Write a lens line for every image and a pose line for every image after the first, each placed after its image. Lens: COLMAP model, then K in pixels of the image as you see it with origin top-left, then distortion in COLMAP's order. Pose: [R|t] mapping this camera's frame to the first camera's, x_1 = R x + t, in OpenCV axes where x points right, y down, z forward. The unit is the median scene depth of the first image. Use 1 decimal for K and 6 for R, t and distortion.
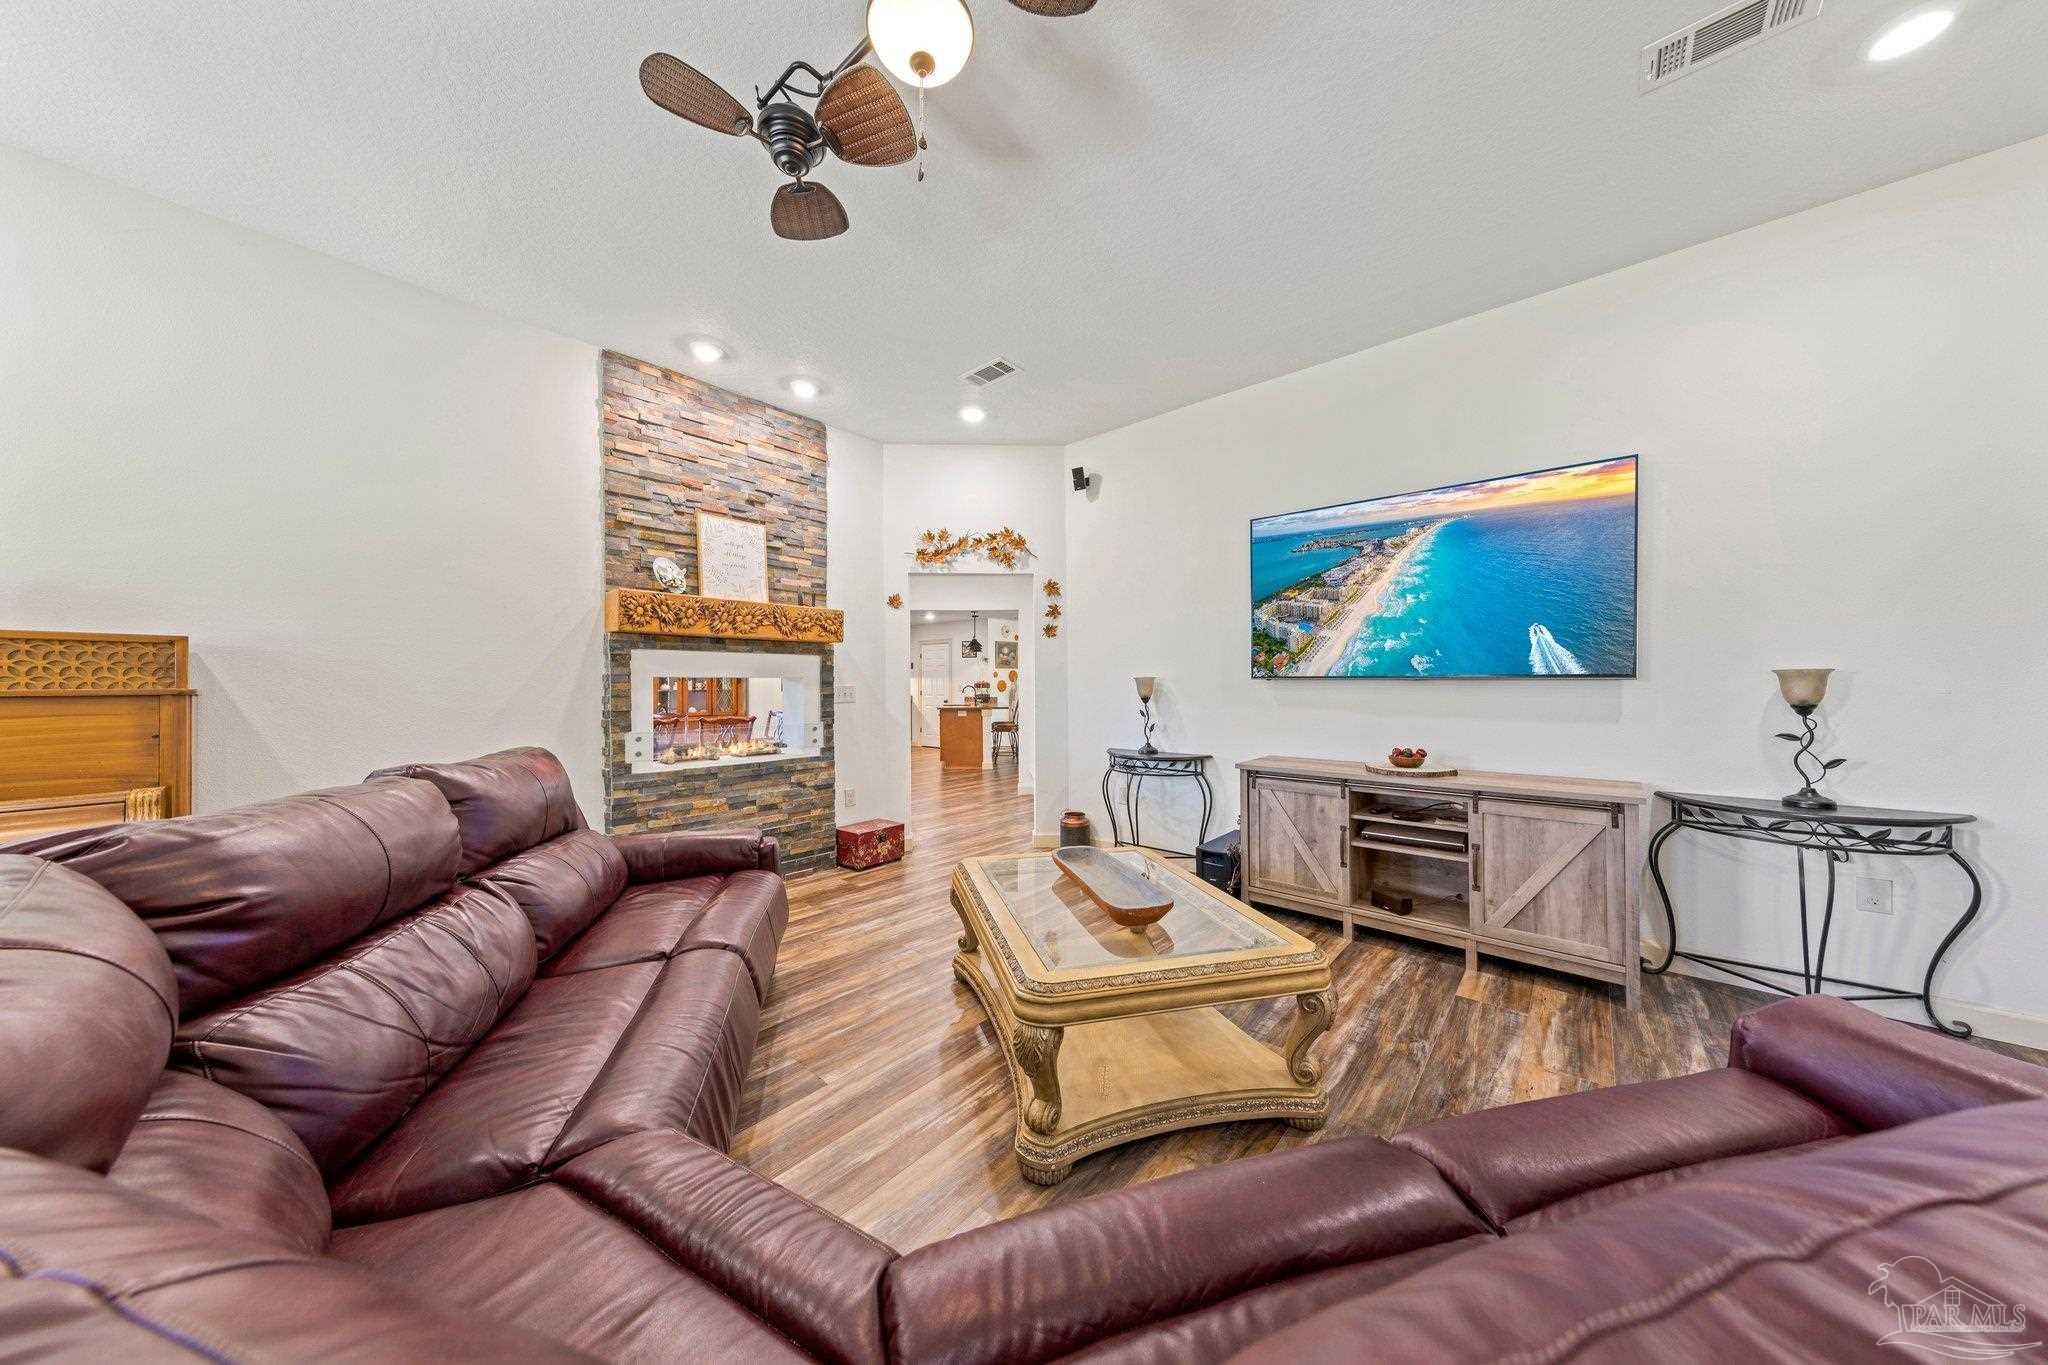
lens RADIAL K [[639.9, 0, 1020.2], [0, 639.9, 682.8], [0, 0, 1]] dist [0.002403, 0.000055]
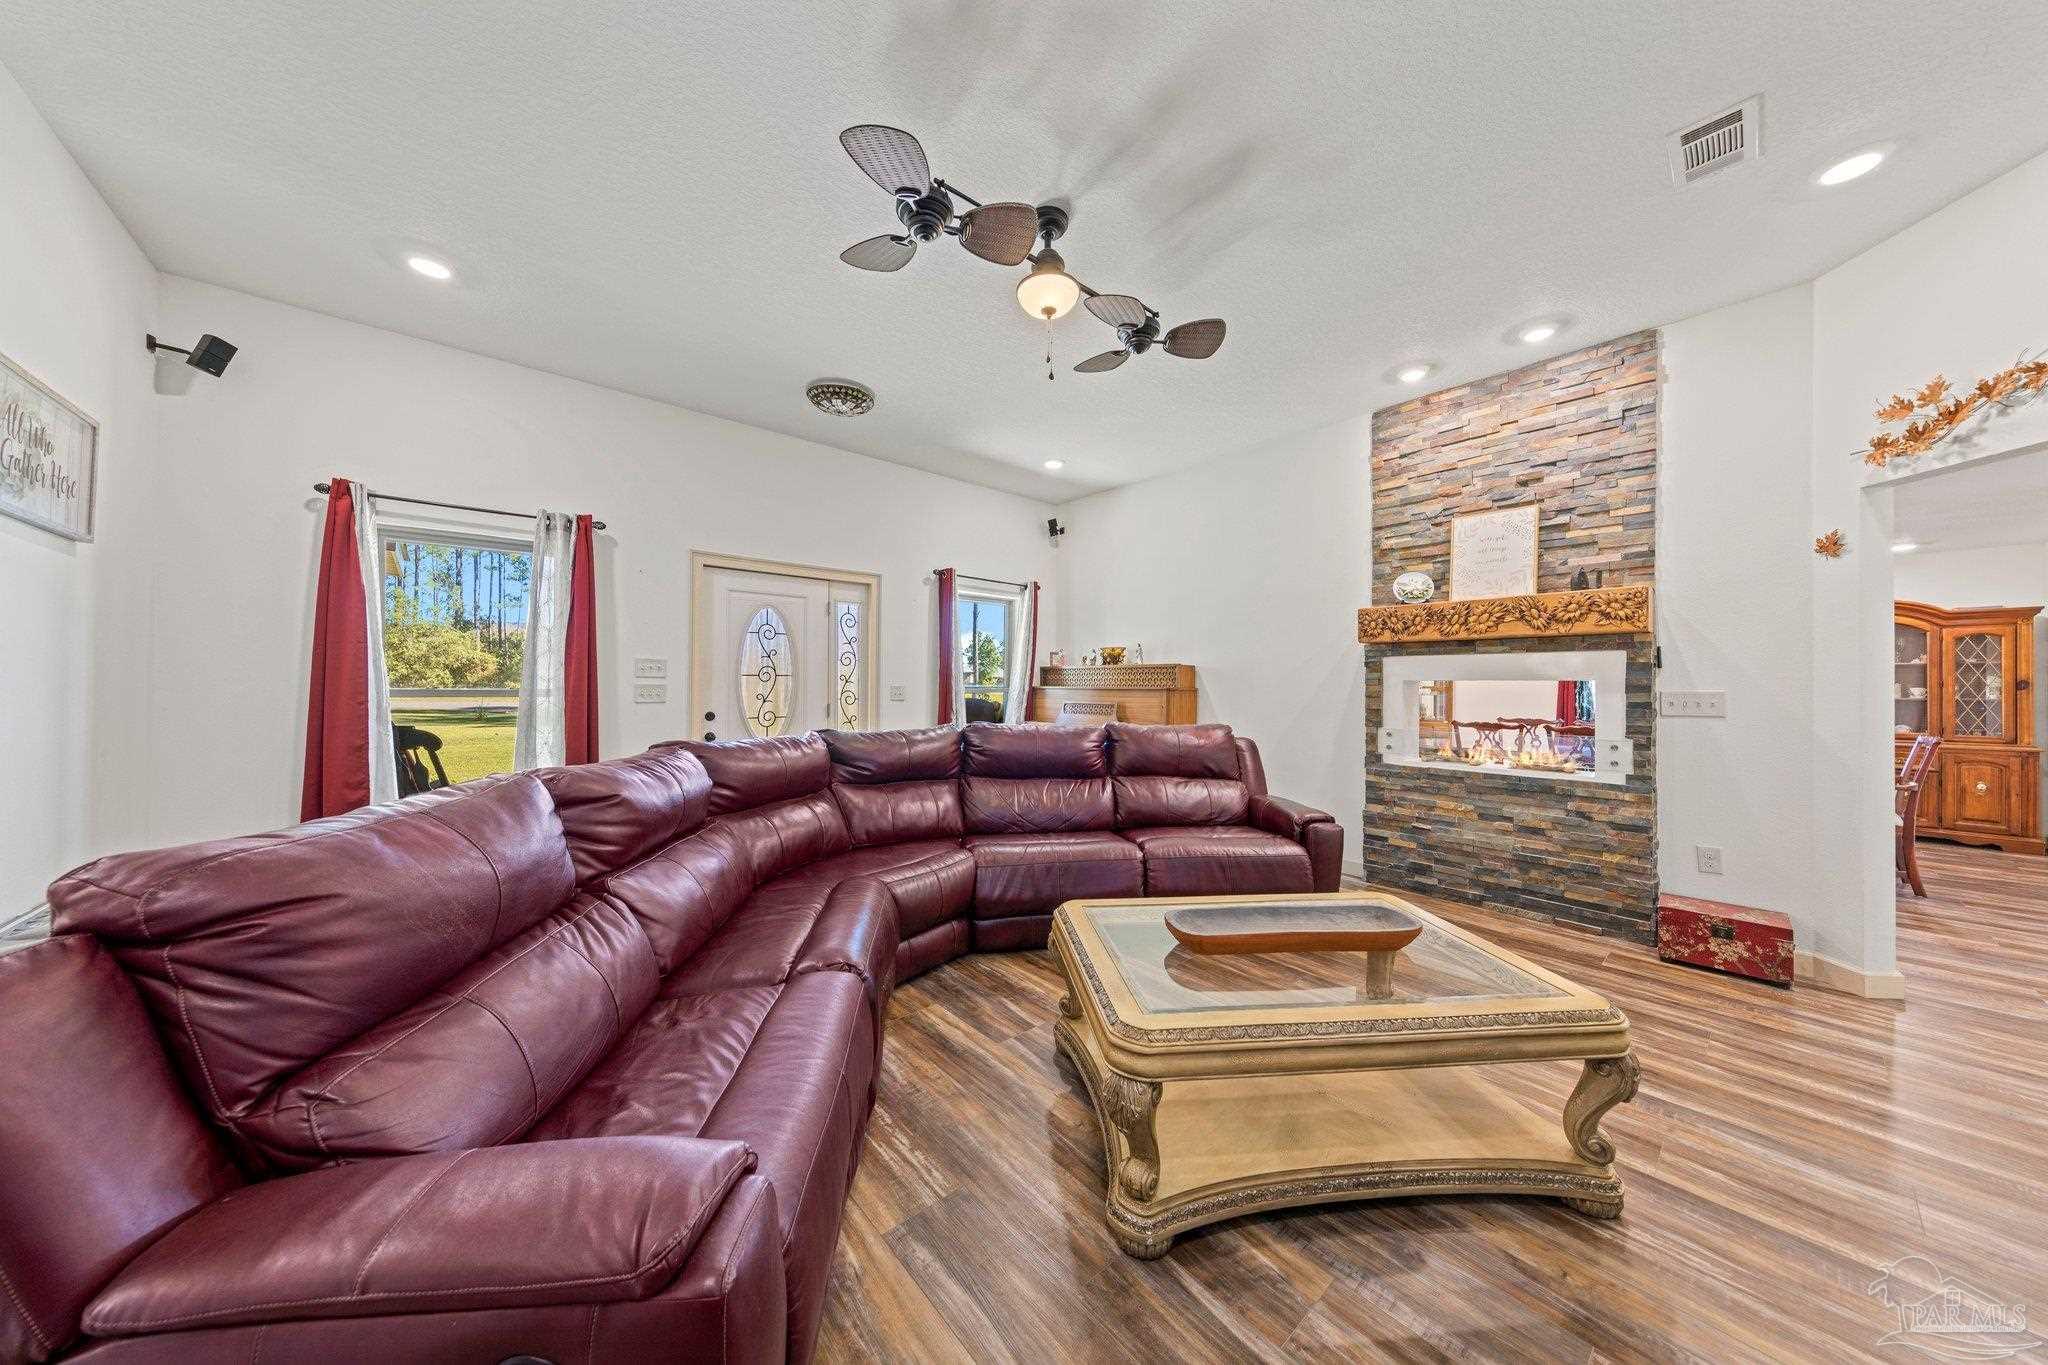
lens RADIAL K [[639.9, 0, 1030.6], [0, 639.9, 683.8], [0, 0, 1]] dist [0.002403, 0.000055]
pose [[-0.128963, 0.001241, -0.991649, 0.563606], [-0.003431, 0.999993, 0.001698, -0.002785], [0.991643, 0.003621, -0.128958, 0.446859]]
